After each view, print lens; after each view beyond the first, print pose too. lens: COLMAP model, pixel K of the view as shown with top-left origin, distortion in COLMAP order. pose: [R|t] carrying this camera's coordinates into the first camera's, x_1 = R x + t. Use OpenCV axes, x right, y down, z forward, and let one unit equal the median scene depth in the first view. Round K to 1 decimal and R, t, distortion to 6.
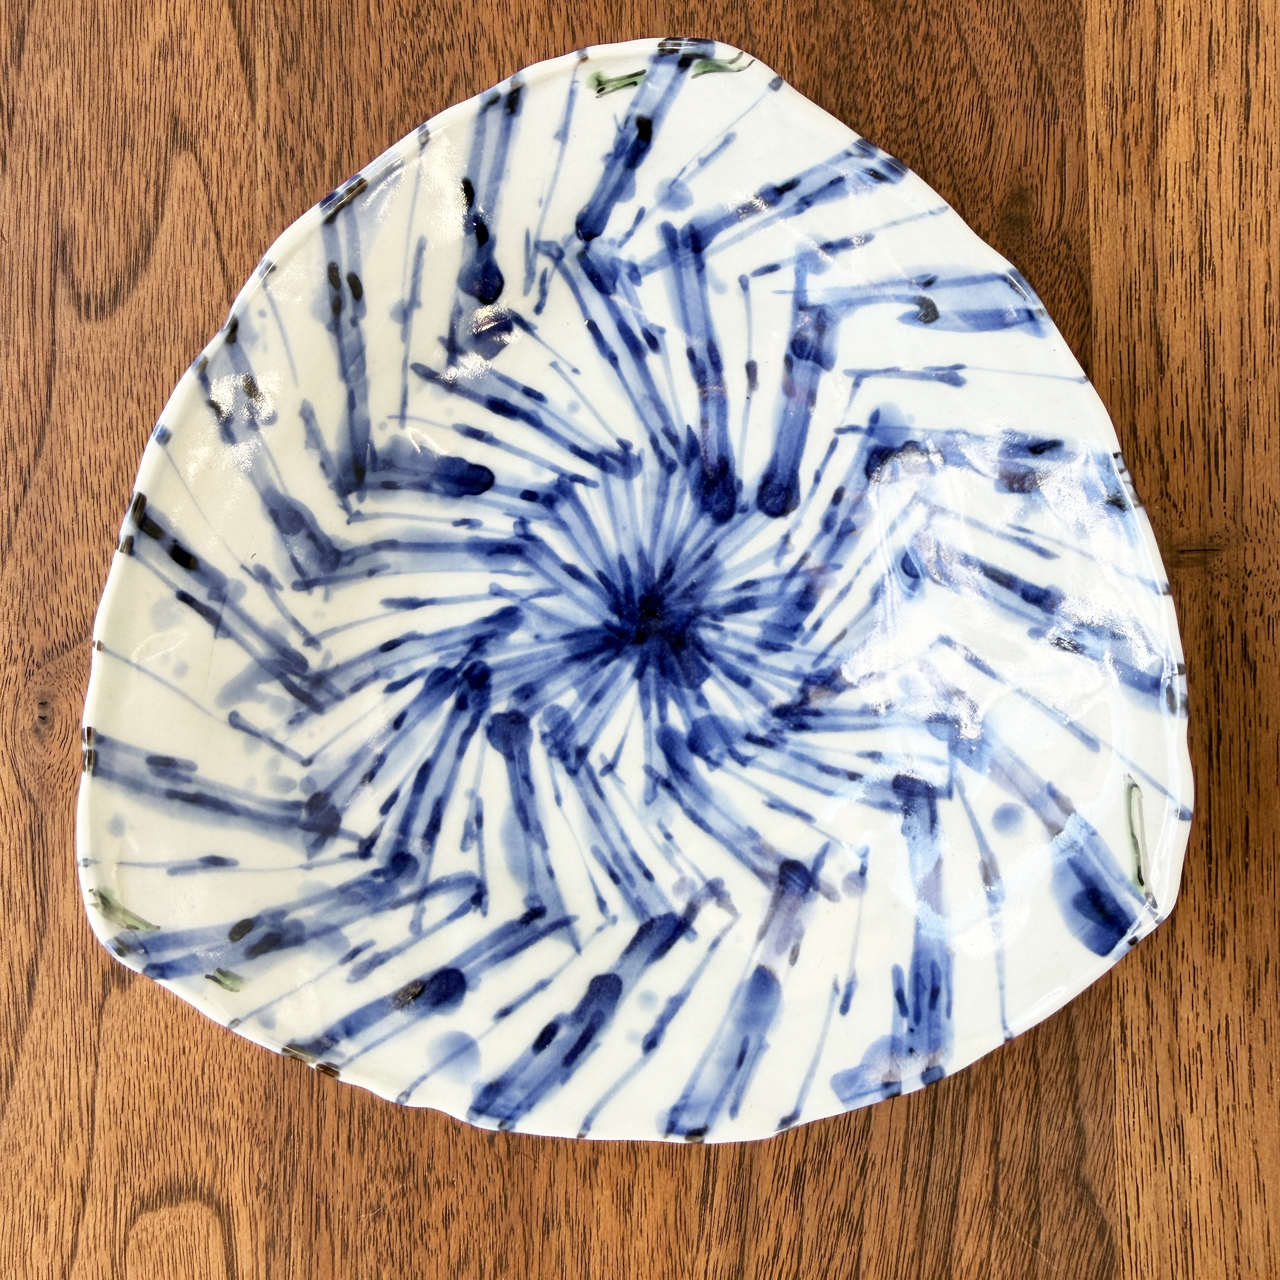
lens RADIAL K [[1243.1, 0, 639.6], [0, 1243.1, 586.7], [0, 0, 1]] dist [-0.002619, 0.011788]
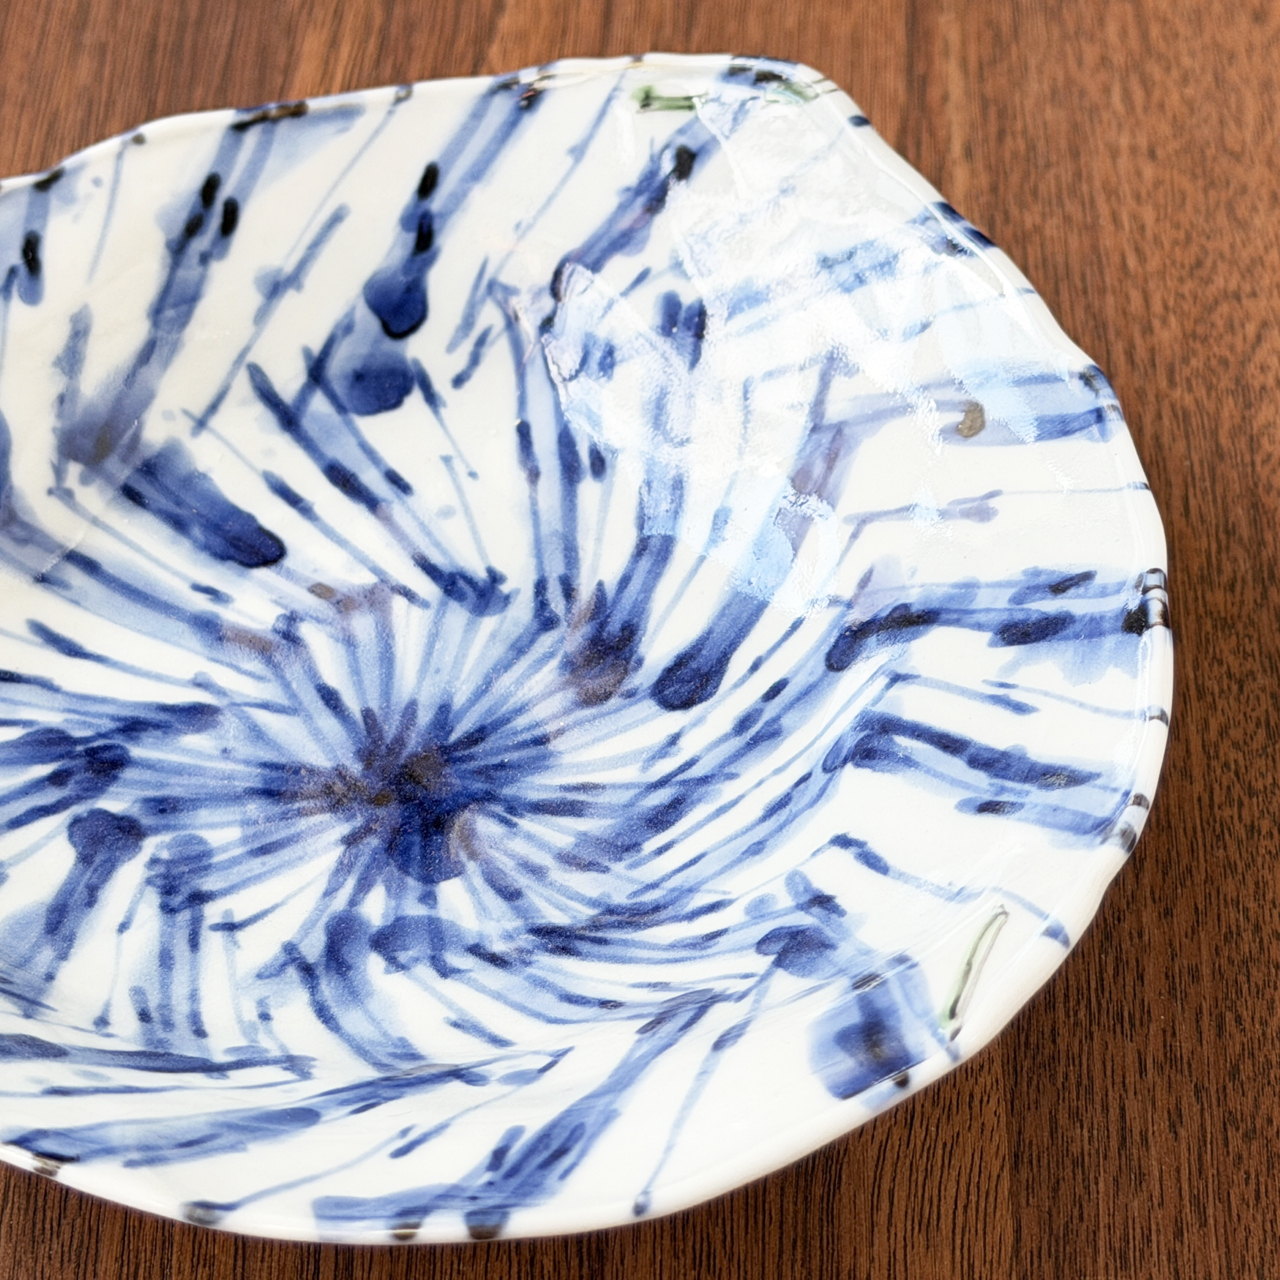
lens RADIAL K [[4157.8, 0, 640.0], [0, 4157.8, 640.0], [0, 0, 1]] dist [0.016066, 3.243856]
pose [[0.915126, 0.242266, -0.322261, 0.726793], [-0.401788, 0.614128, -0.679275, 1.279350], [0.033344, 0.751102, 0.659343, -0.343291]]
